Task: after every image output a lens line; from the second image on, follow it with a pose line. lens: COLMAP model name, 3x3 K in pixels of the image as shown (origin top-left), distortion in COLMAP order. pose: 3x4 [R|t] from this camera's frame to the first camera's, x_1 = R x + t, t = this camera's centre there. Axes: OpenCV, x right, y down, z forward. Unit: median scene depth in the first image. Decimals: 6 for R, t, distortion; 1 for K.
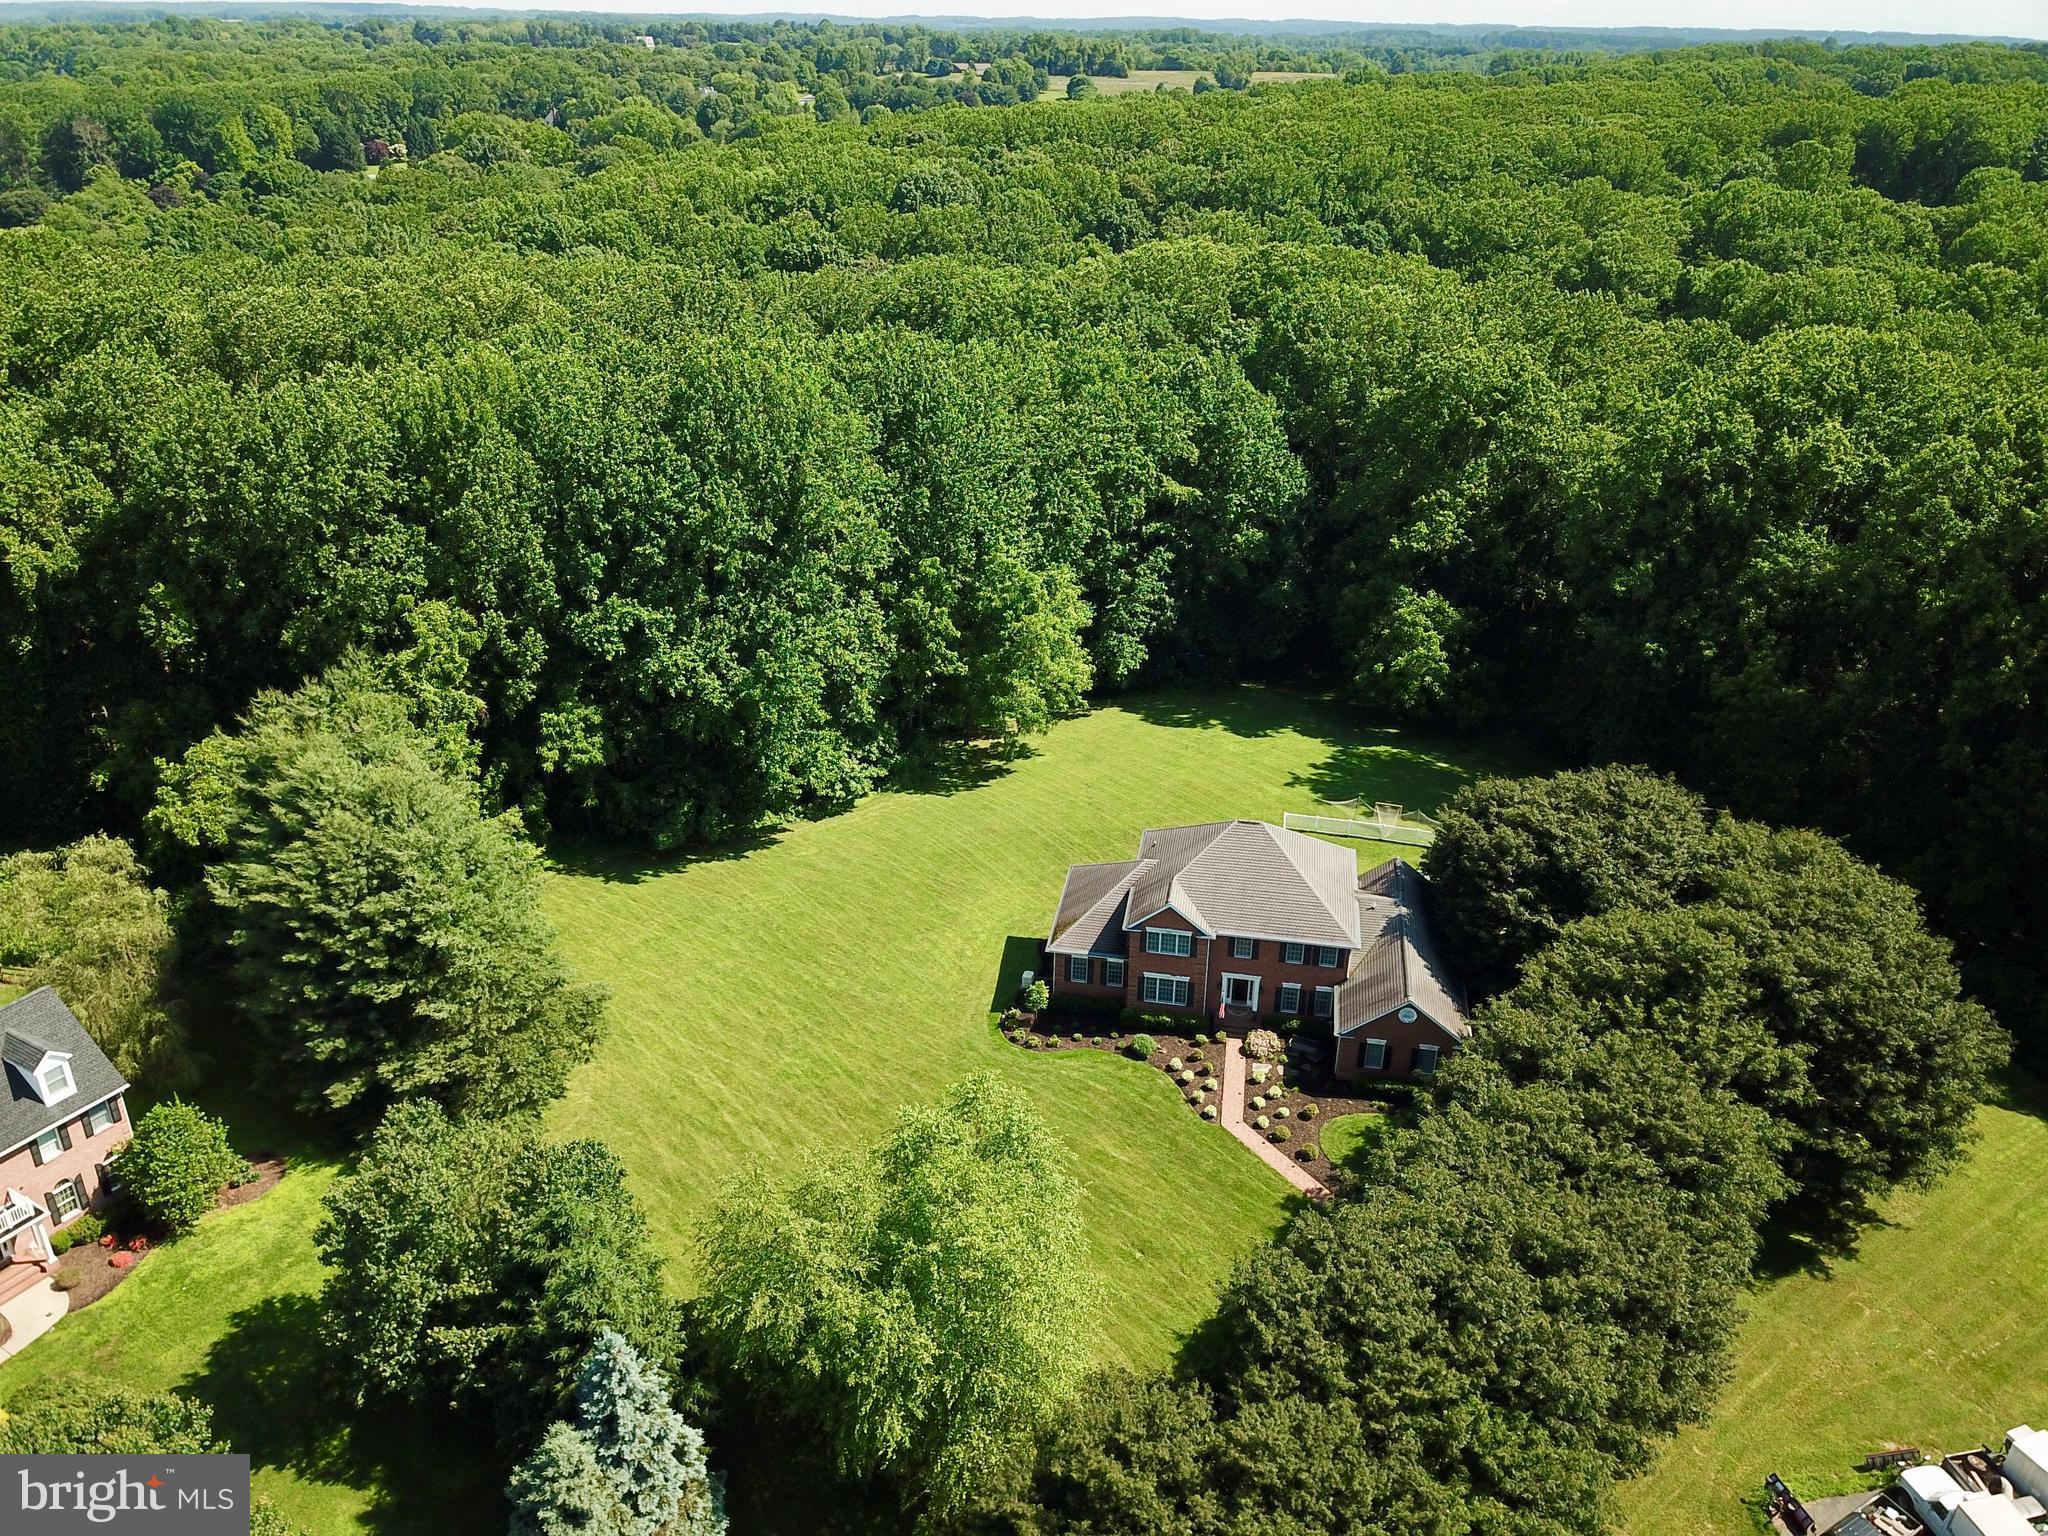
lens RADIAL K [[1581.8, 0, 1024.0], [0, 1581.8, 768.0], [0, 0, 1]] dist [0.085919, -0.000089]
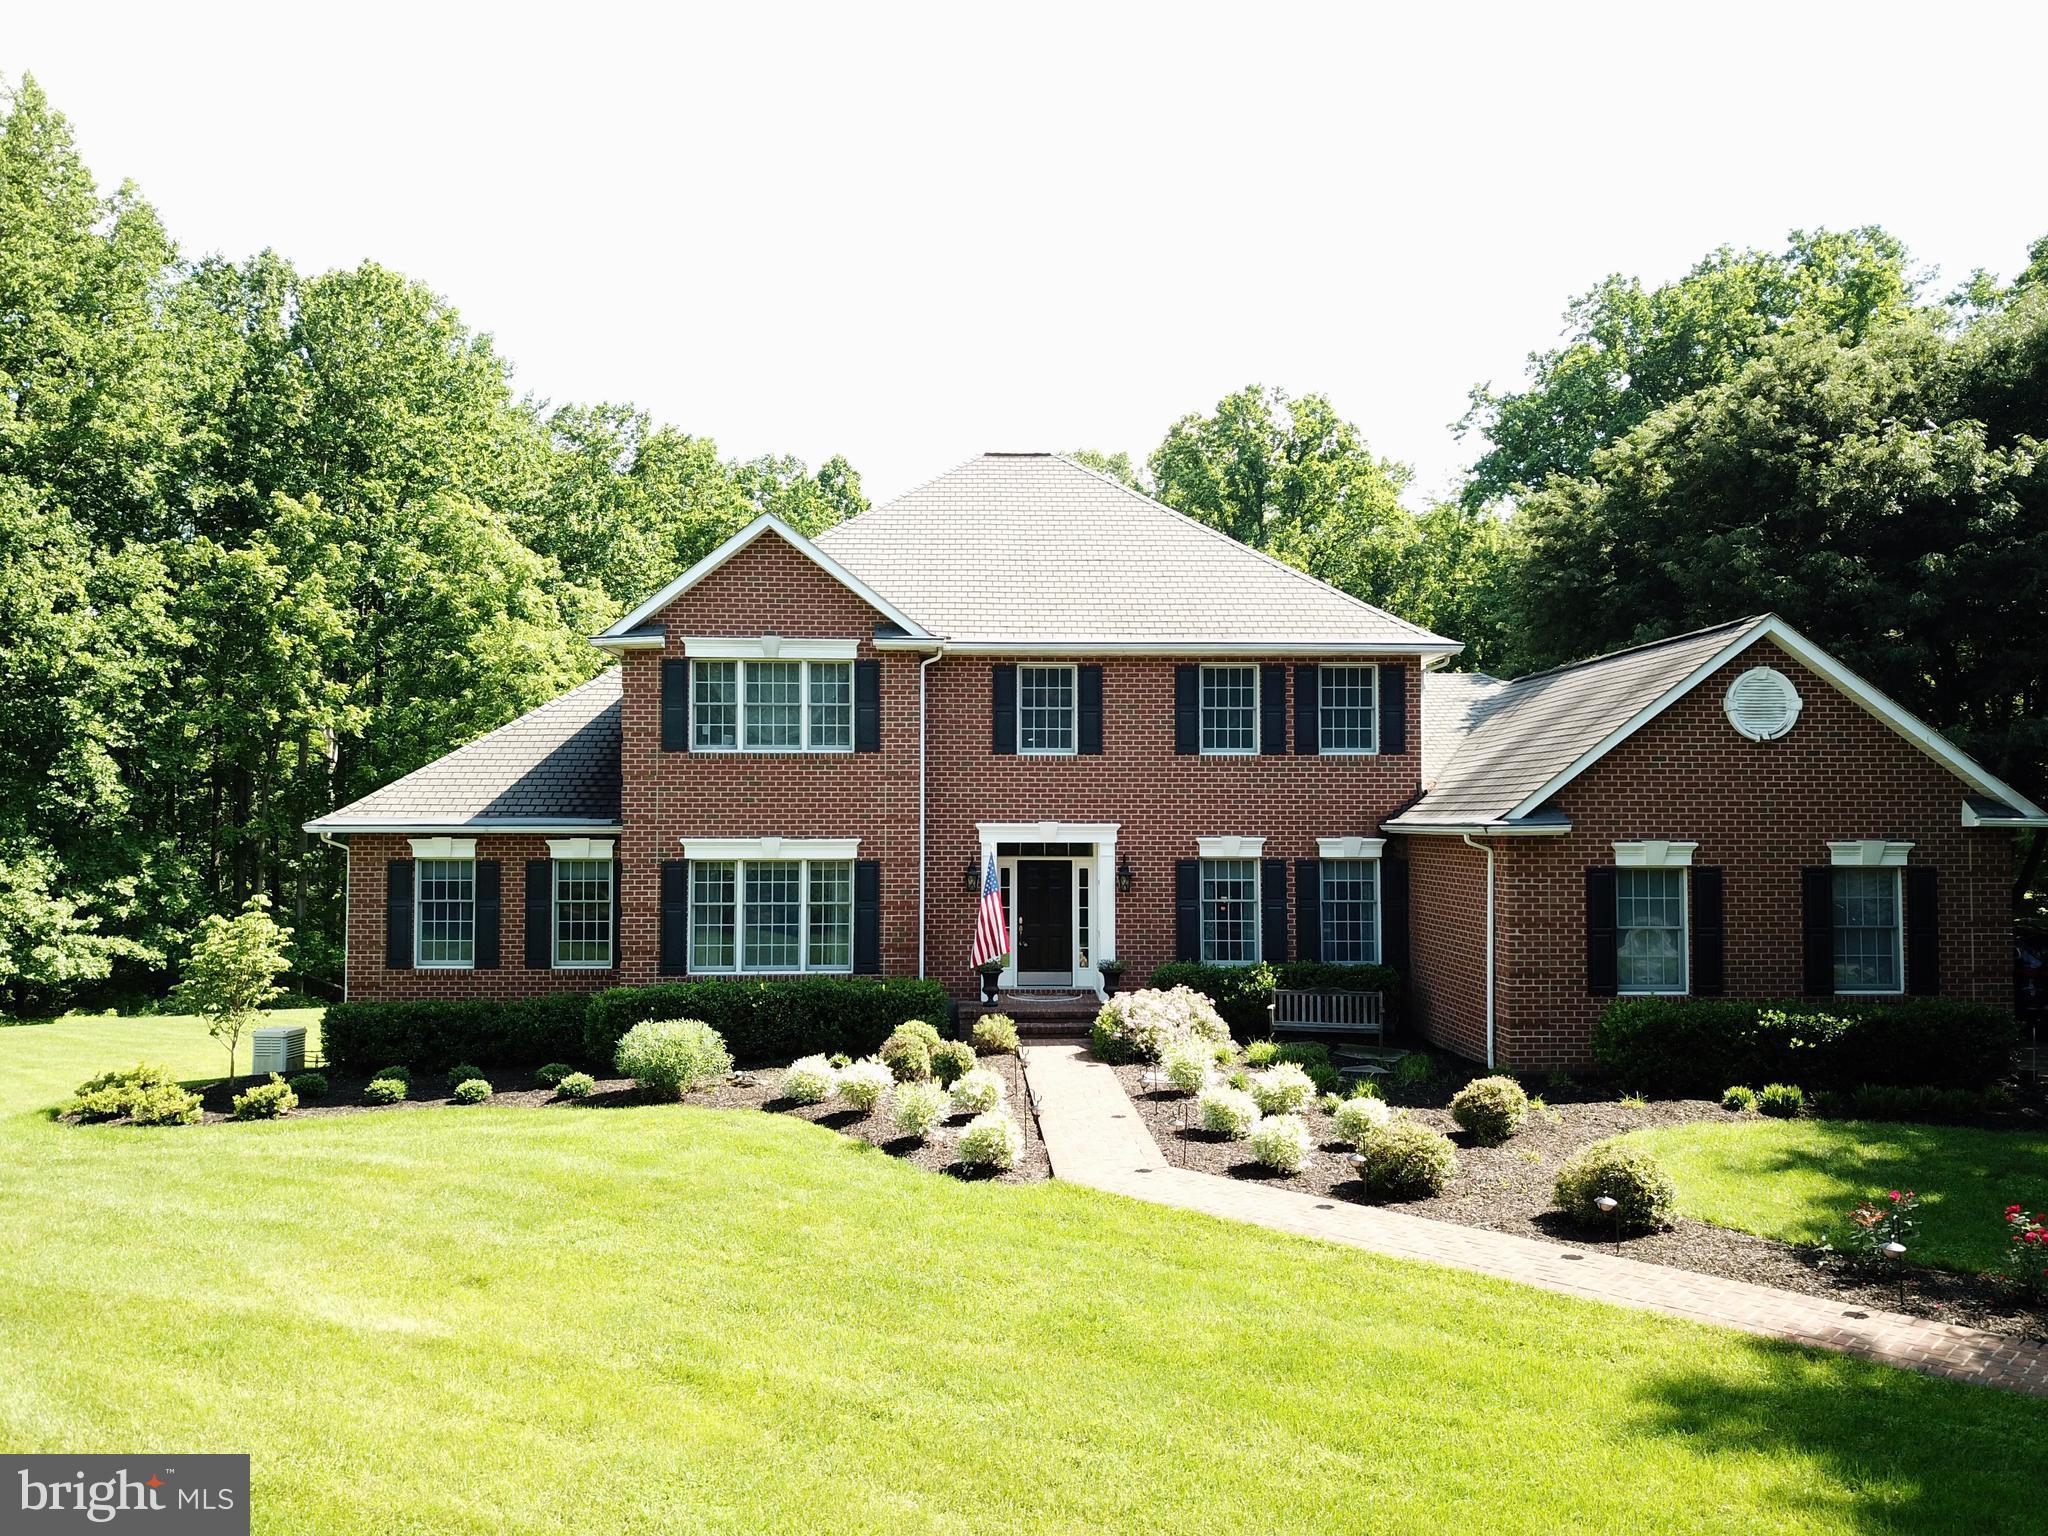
lens RADIAL K [[1581.8, 0, 1024.0], [0, 1581.8, 768.0], [0, 0, 1]] dist [0.085919, -0.000089]
pose [[0.979958, -0.002619, 0.199187, 0.079070], [0.092936, 0.890437, -0.445517, 0.243018], [-0.176197, 0.455099, 0.872834, 0.759604]]
